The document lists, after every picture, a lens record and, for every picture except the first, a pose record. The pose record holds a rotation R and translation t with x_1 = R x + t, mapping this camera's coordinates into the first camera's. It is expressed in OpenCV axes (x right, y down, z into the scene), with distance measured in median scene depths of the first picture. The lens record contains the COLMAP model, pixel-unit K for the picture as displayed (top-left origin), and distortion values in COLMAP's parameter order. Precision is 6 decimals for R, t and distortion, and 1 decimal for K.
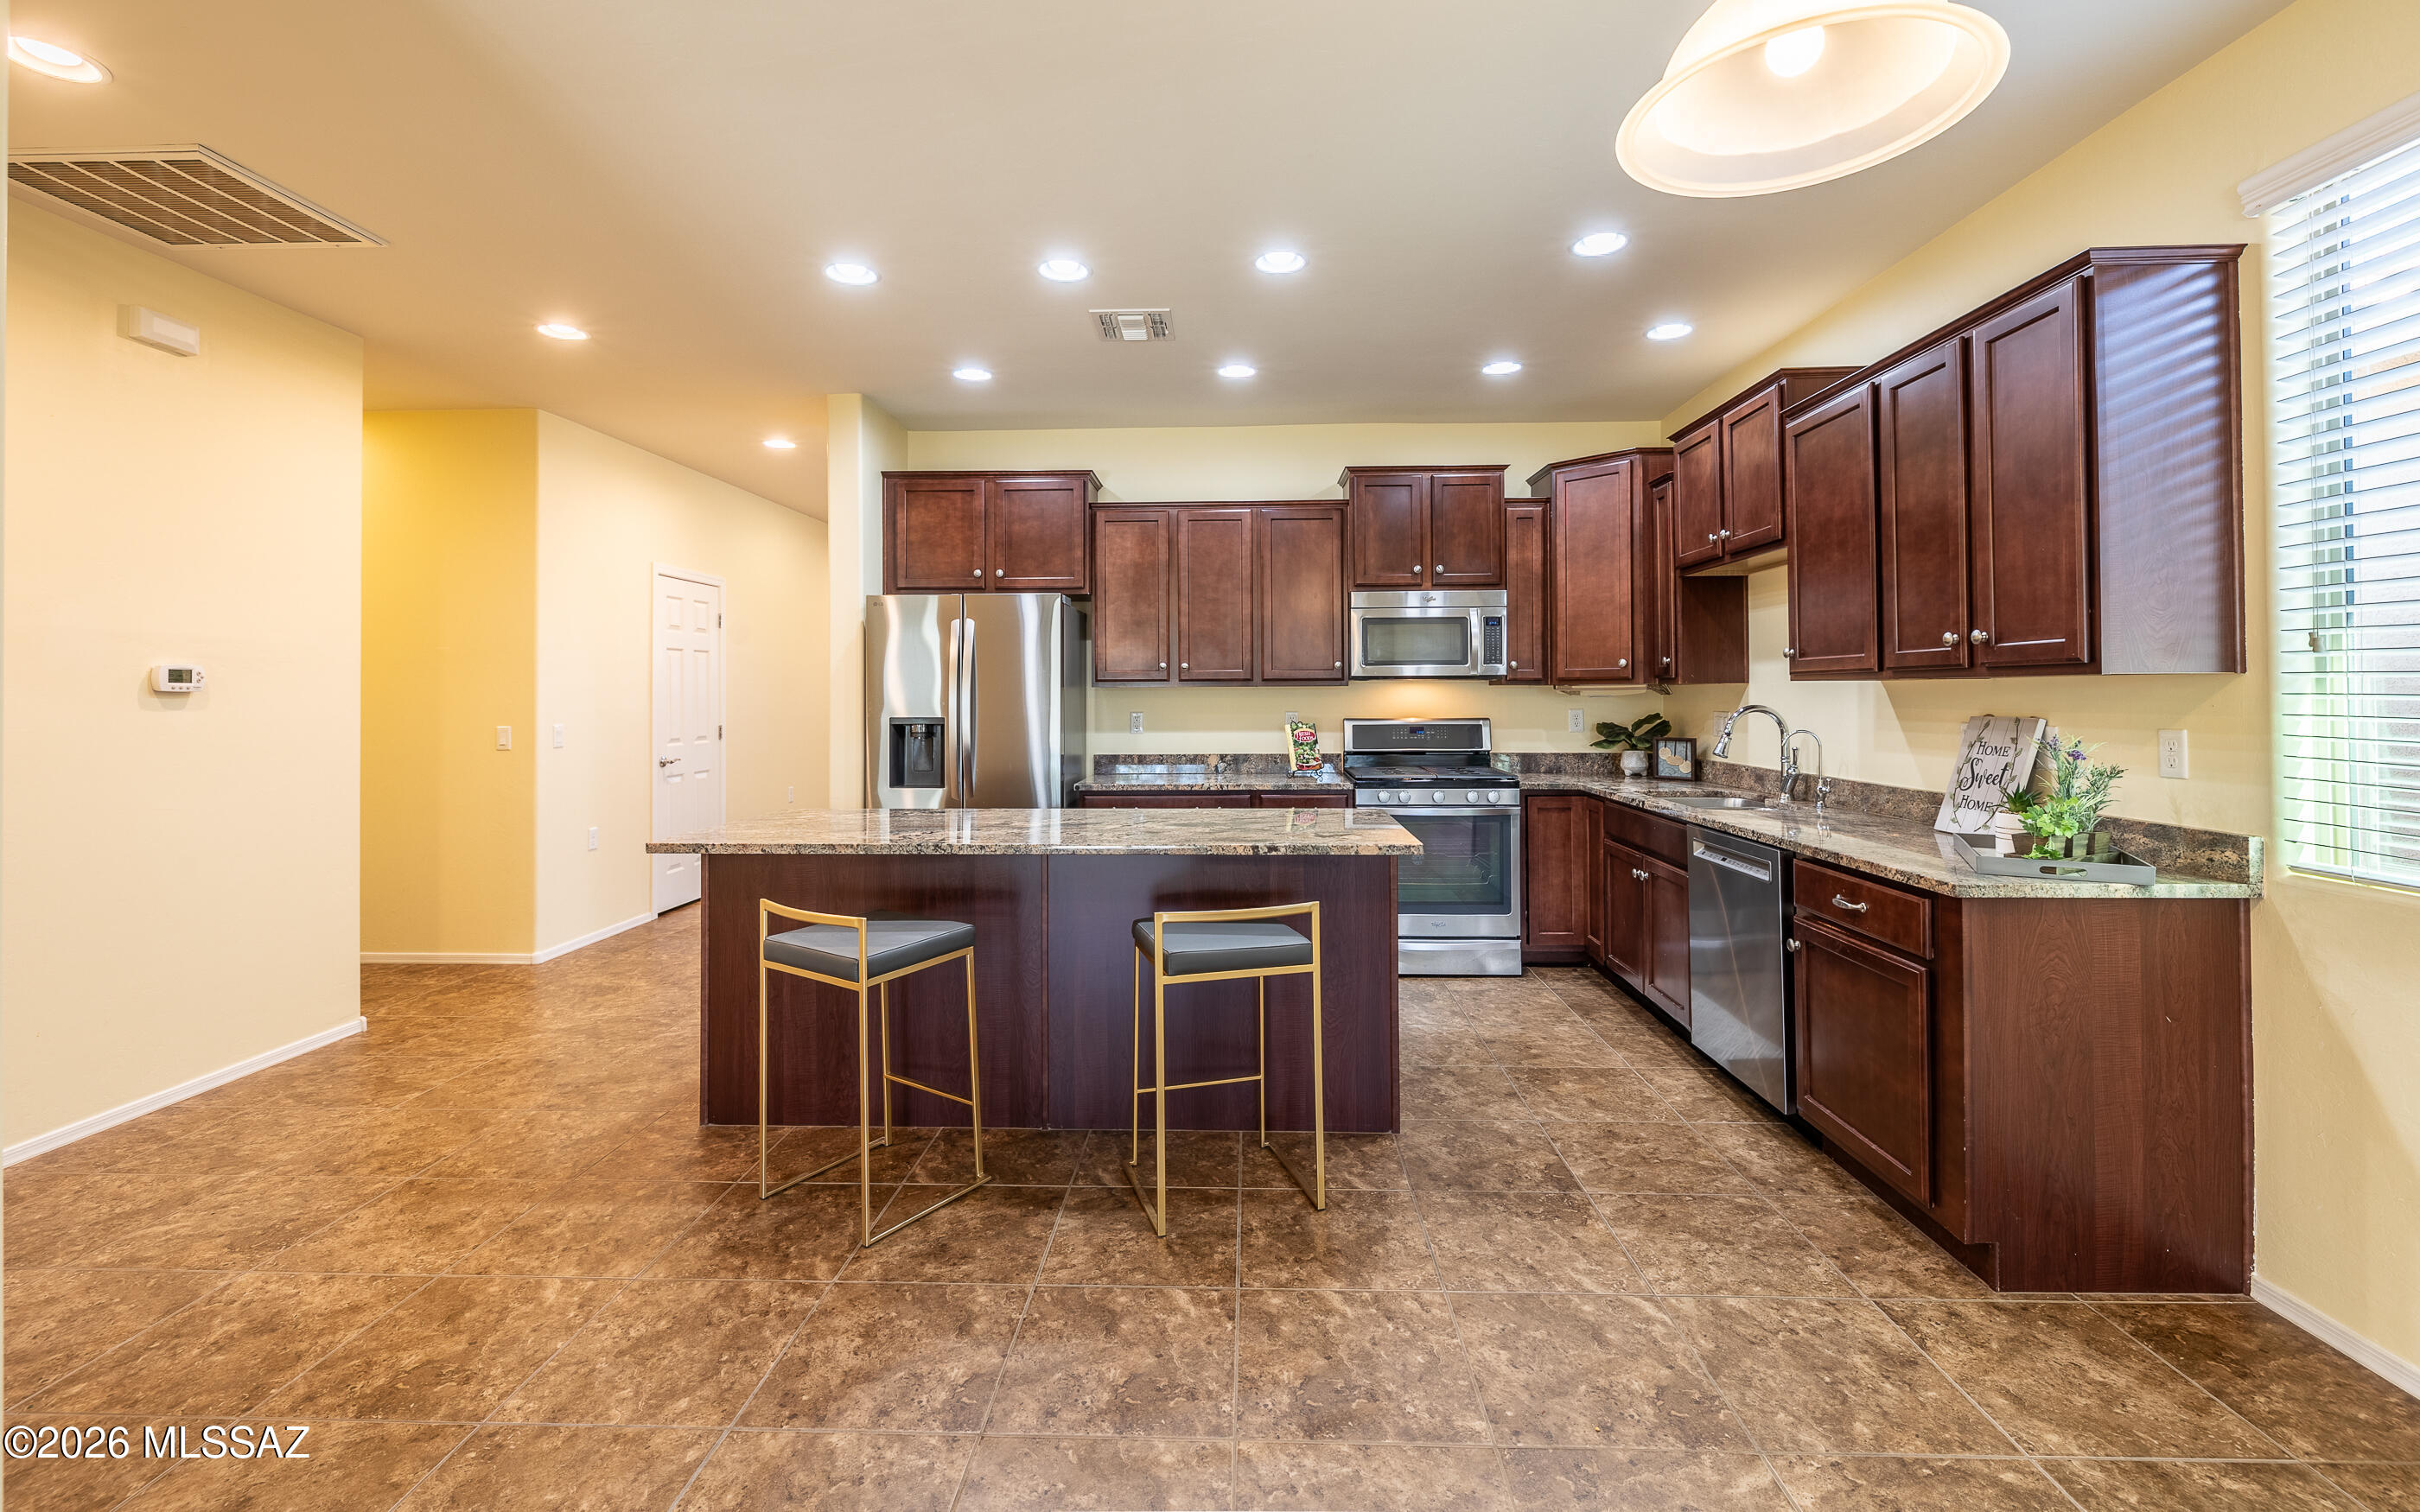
lens RADIAL K [[1016.4, 0, 1211.7], [0, 1016.4, 672.6], [0, 0, 1]] dist [-0.002181, 0.000631]
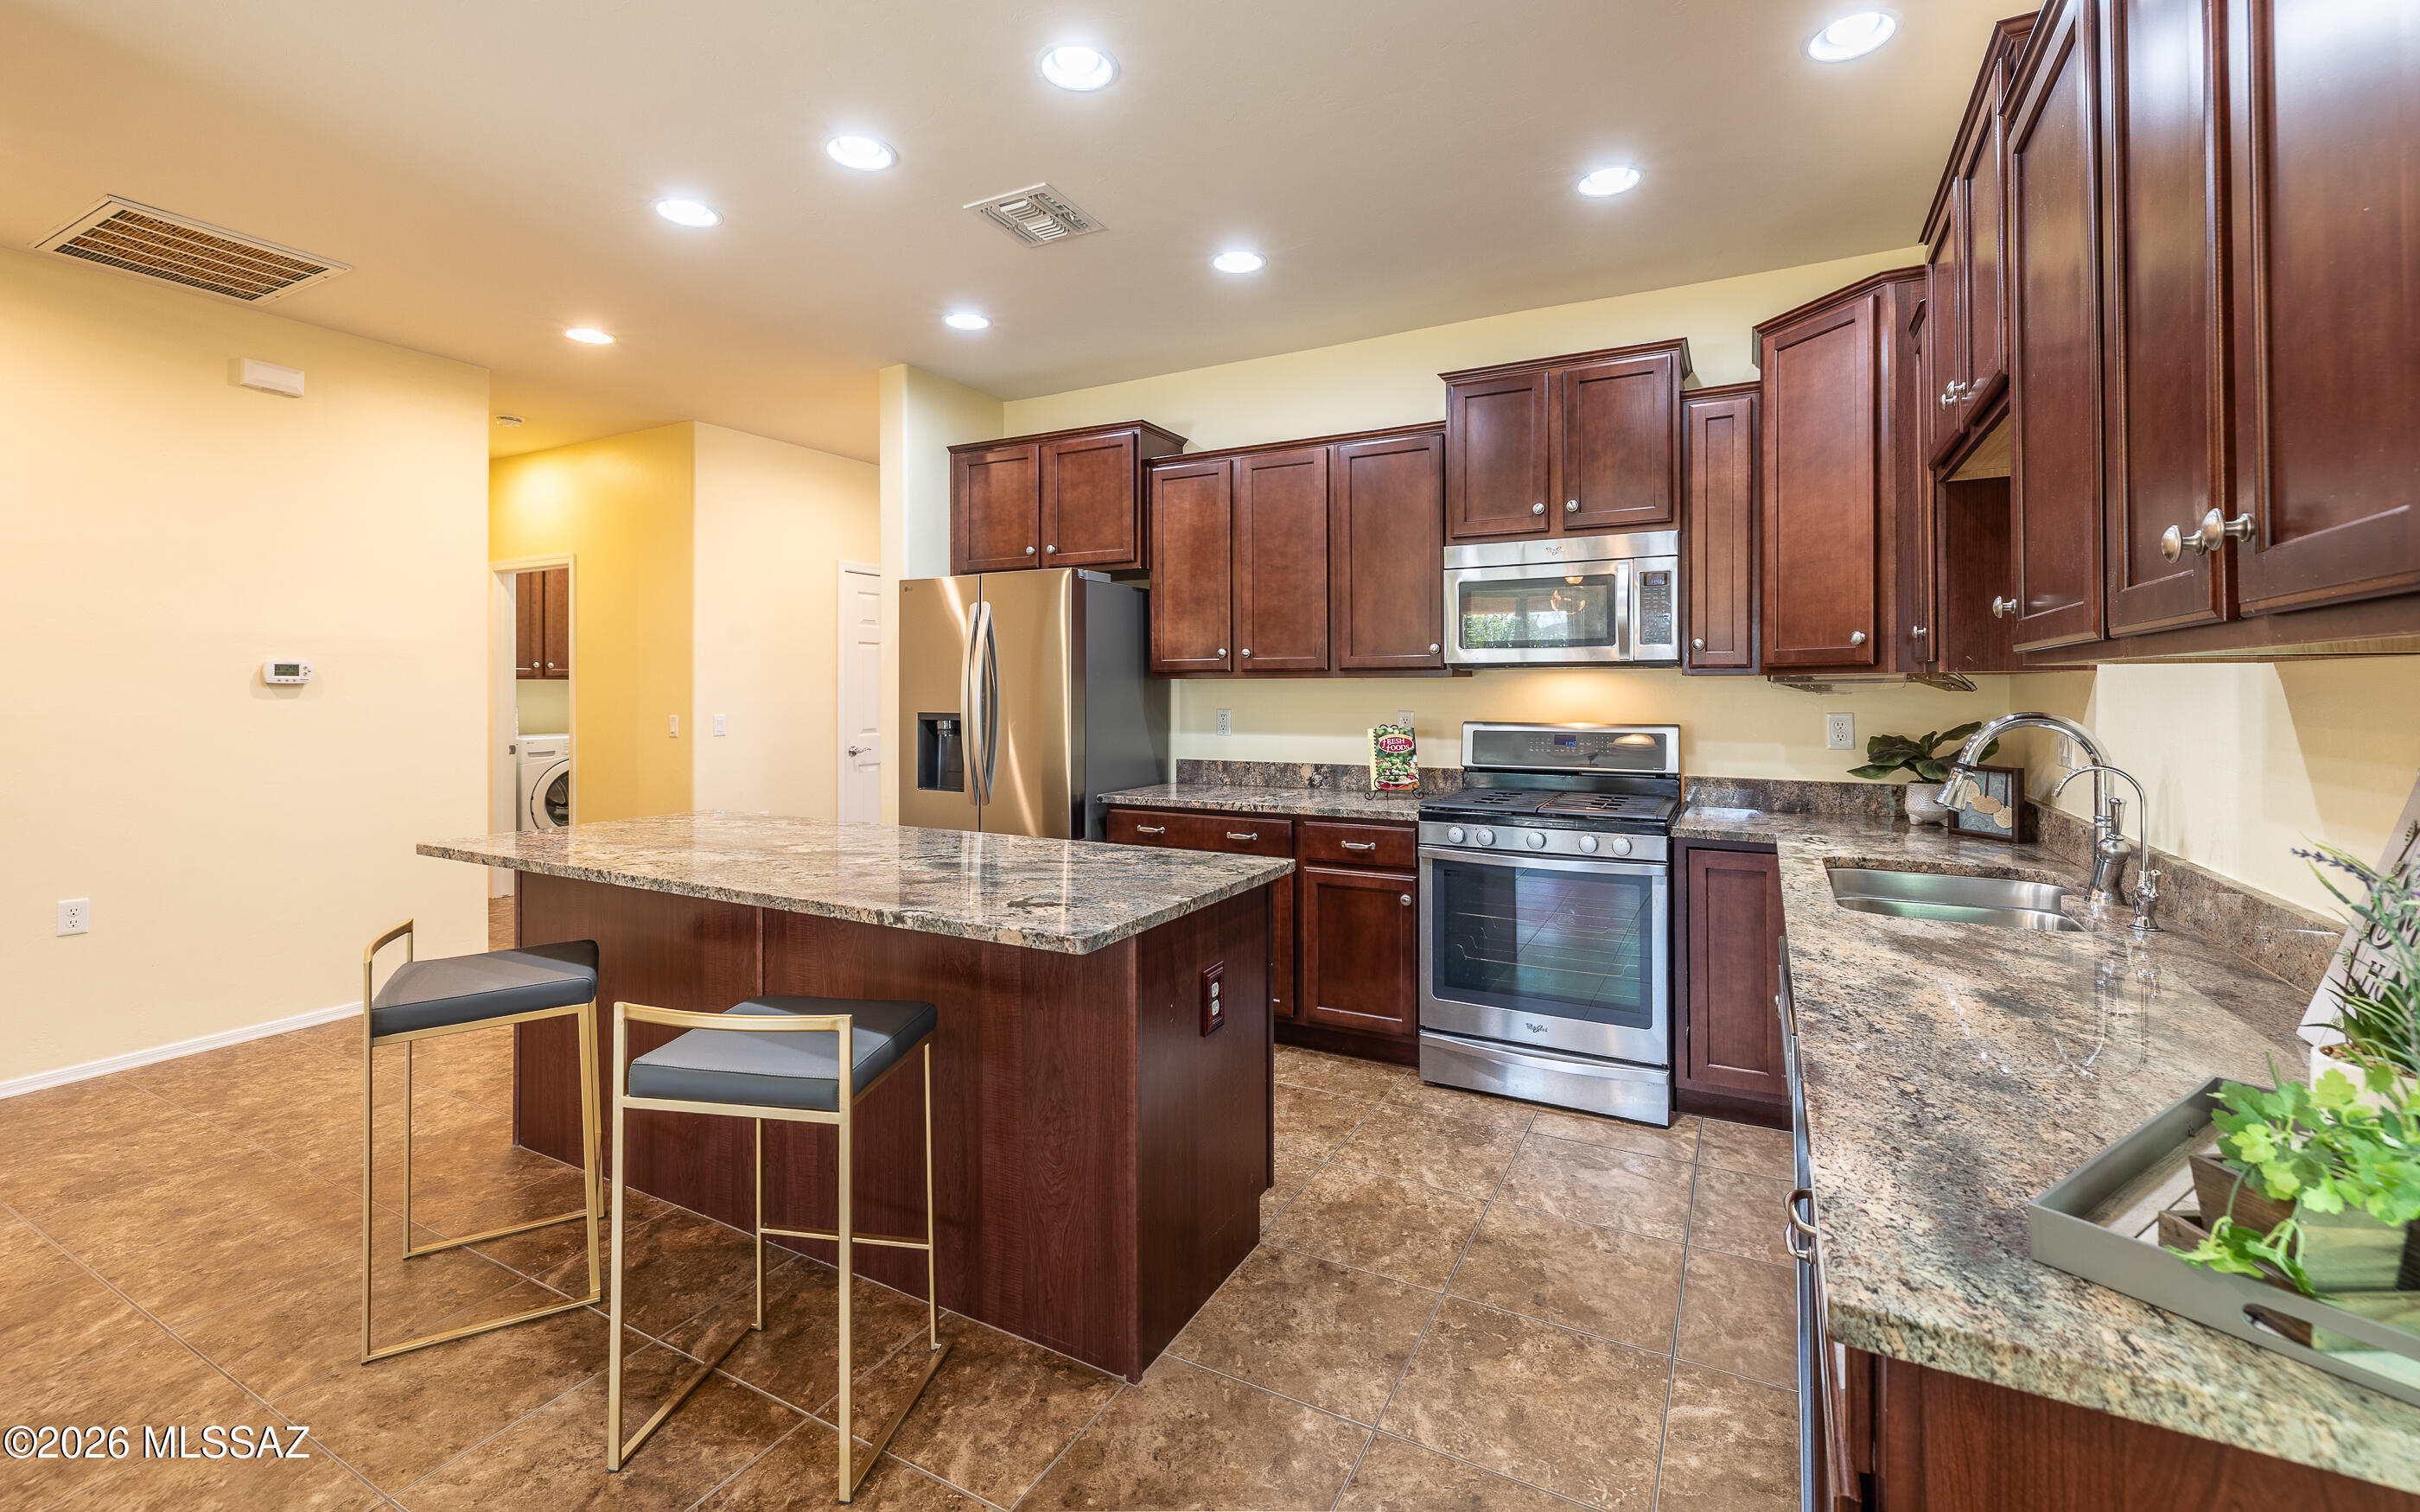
lens RADIAL K [[1016.4, 0, 1210.6], [0, 1016.4, 675.8], [0, 0, 1]] dist [-0.002181, 0.000631]
pose [[0.896647, -0.002380, -0.442739, 0.431182], [0.007076, 0.999935, 0.008955, 0.006544], [0.442689, -0.011163, 0.896606, 0.390446]]
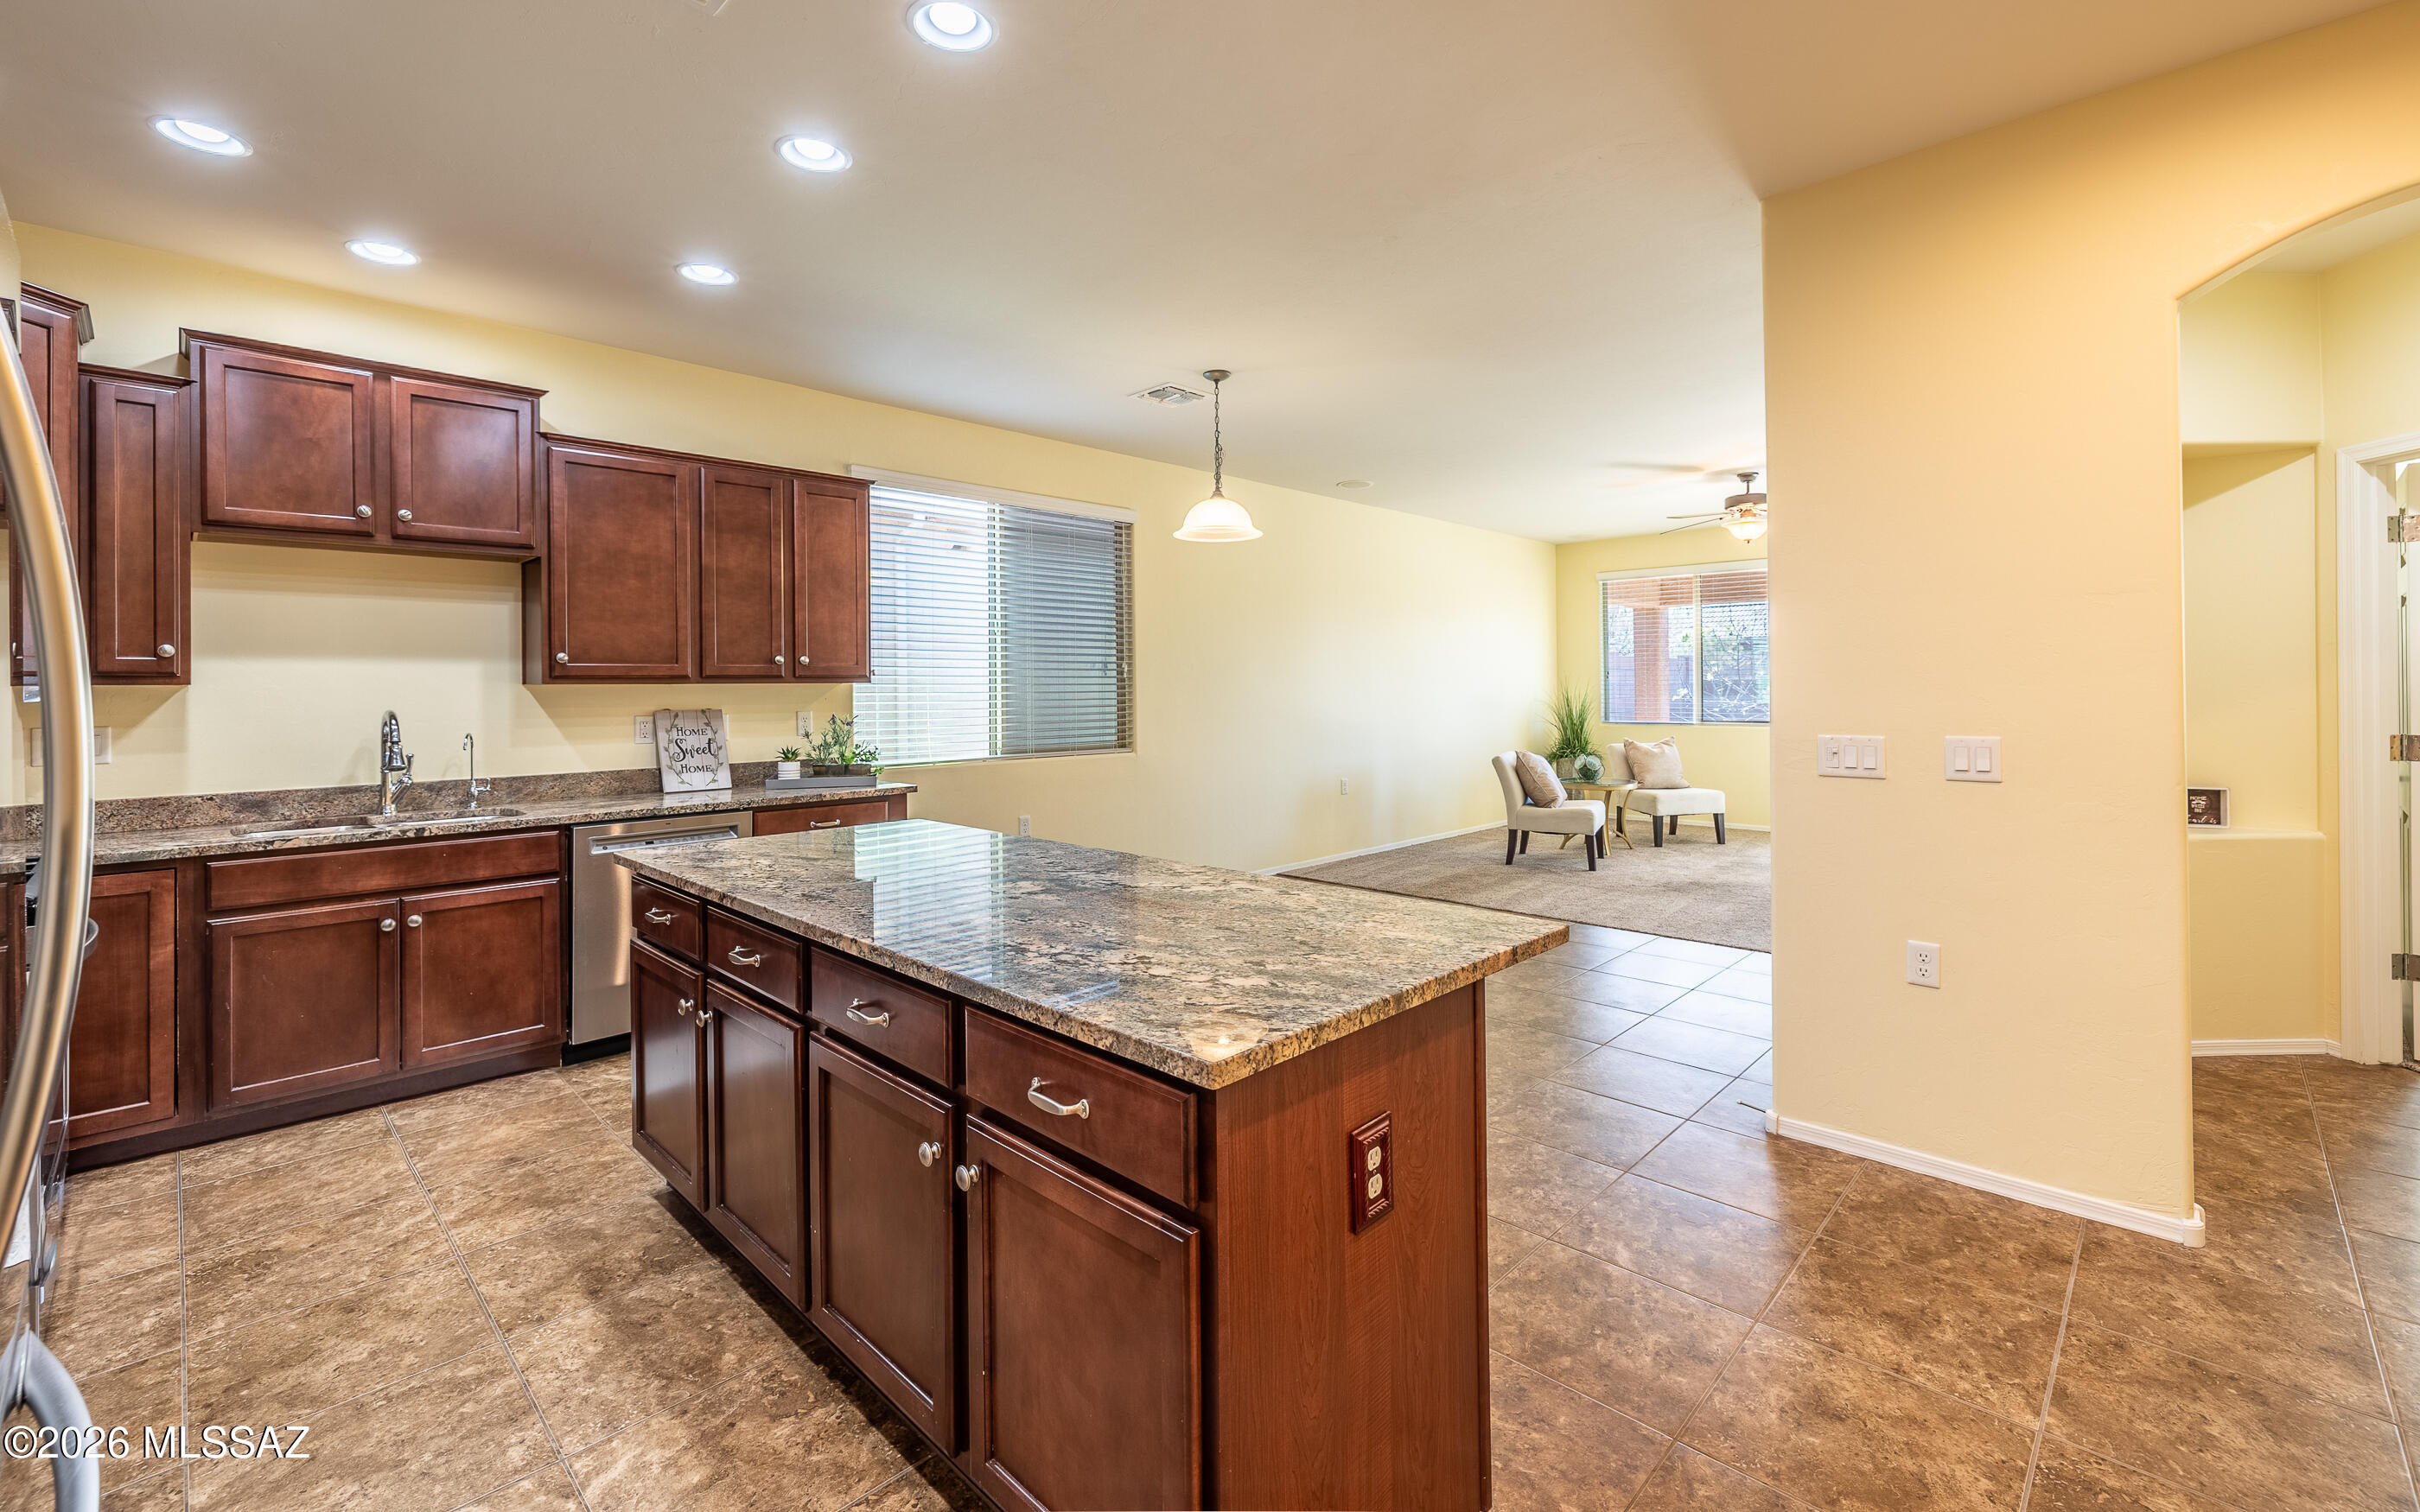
lens RADIAL K [[1016.4, 0, 1213.2], [0, 1016.4, 674.5], [0, 0, 1]] dist [-0.002181, 0.000631]
pose [[-0.744081, 0.019726, 0.667798, -0.659791], [-0.002568, 0.999472, -0.032384, 0.030757], [-0.668084, -0.025811, -0.743638, 1.308128]]
